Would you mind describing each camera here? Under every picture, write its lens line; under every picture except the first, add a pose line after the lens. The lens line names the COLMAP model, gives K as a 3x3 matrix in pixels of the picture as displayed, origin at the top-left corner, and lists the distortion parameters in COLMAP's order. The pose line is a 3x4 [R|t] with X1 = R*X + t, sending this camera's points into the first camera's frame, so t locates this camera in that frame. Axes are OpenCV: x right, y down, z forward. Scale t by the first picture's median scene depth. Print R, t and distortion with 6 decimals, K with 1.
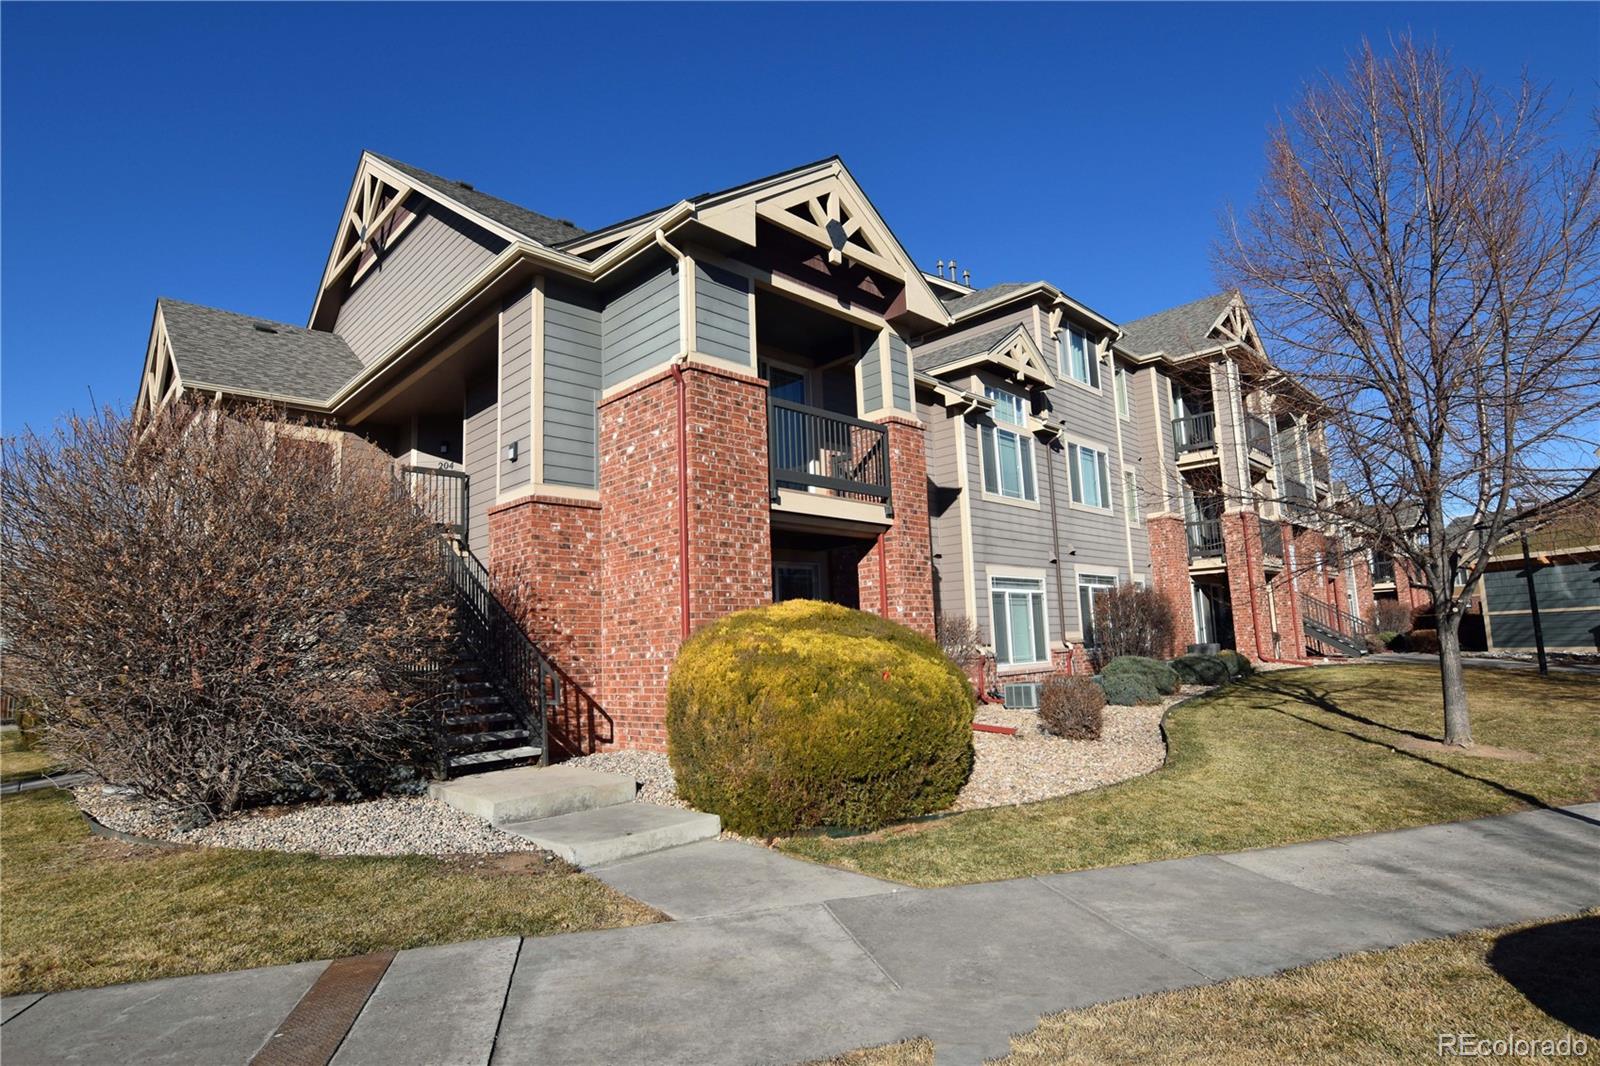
lens RADIAL K [[798.6, 0, 798.9], [0, 798.6, 532.2], [0, 0, 1]] dist [-0.027449, -0.000161]
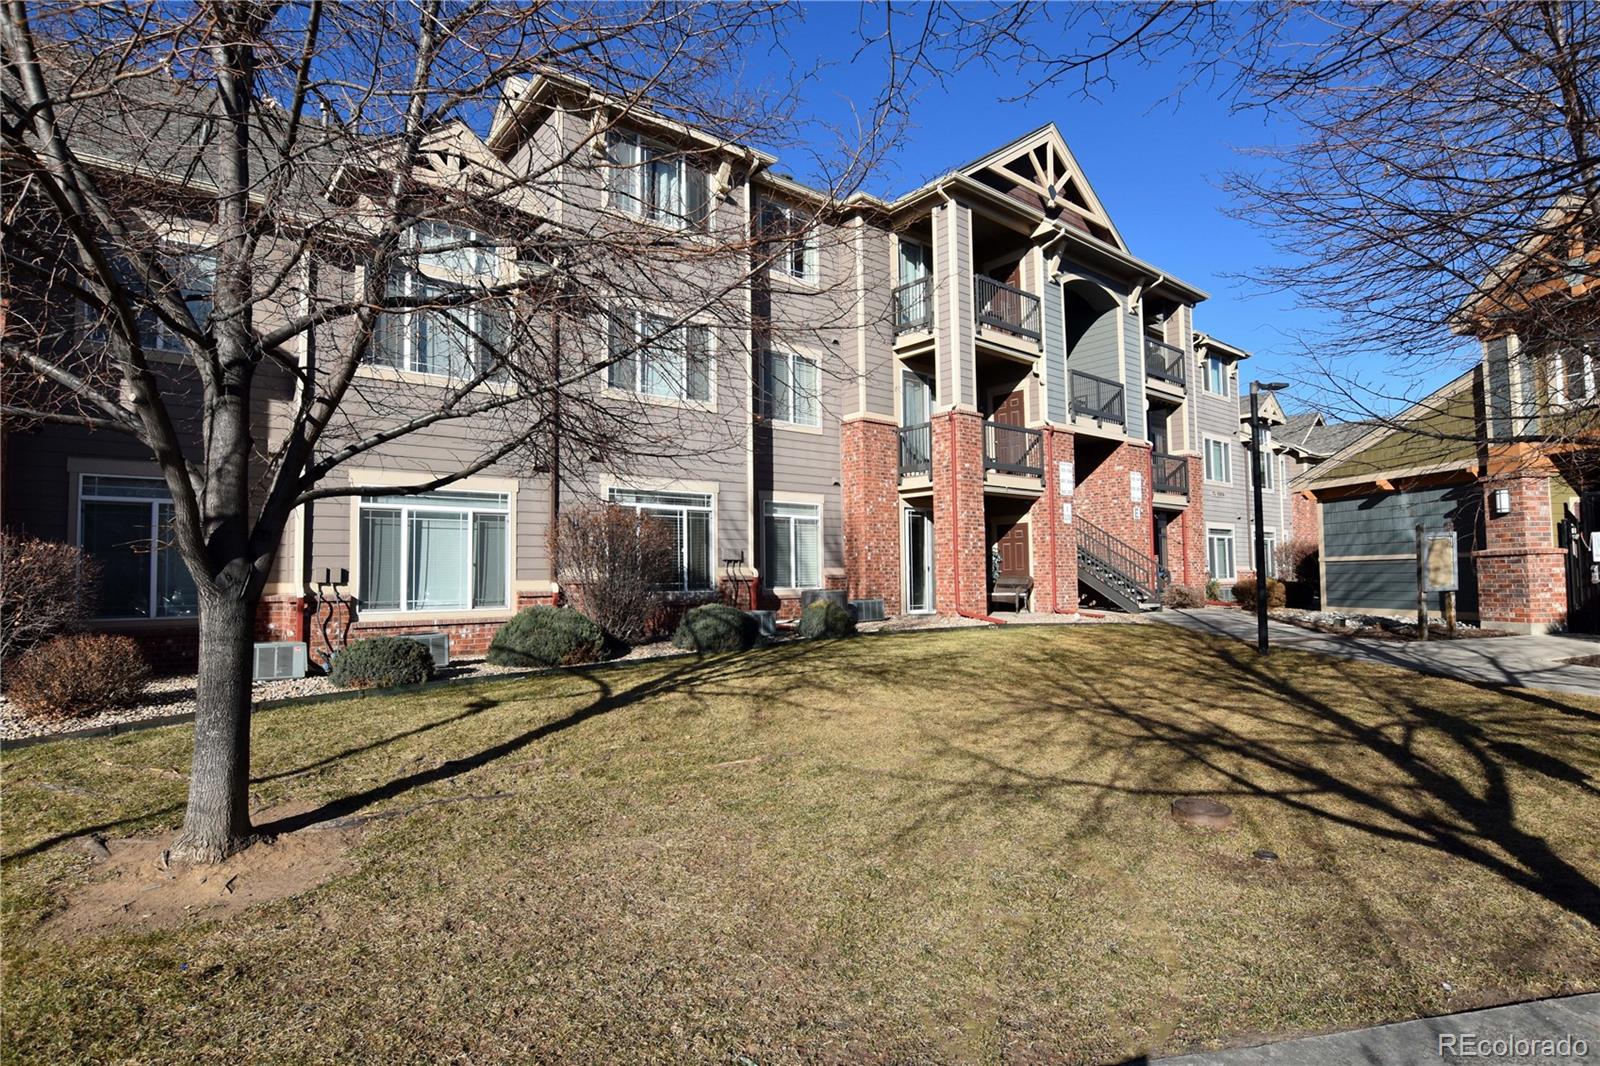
lens RADIAL K [[798.6, 0, 798.3], [0, 798.6, 528.5], [0, 0, 1]] dist [-0.027449, -0.000161]
pose [[0.996068, 0.019702, -0.086377, 0.481370], [-0.012513, 0.996471, 0.082997, 0.021996], [0.087707, -0.081590, 0.992799, 0.245484]]
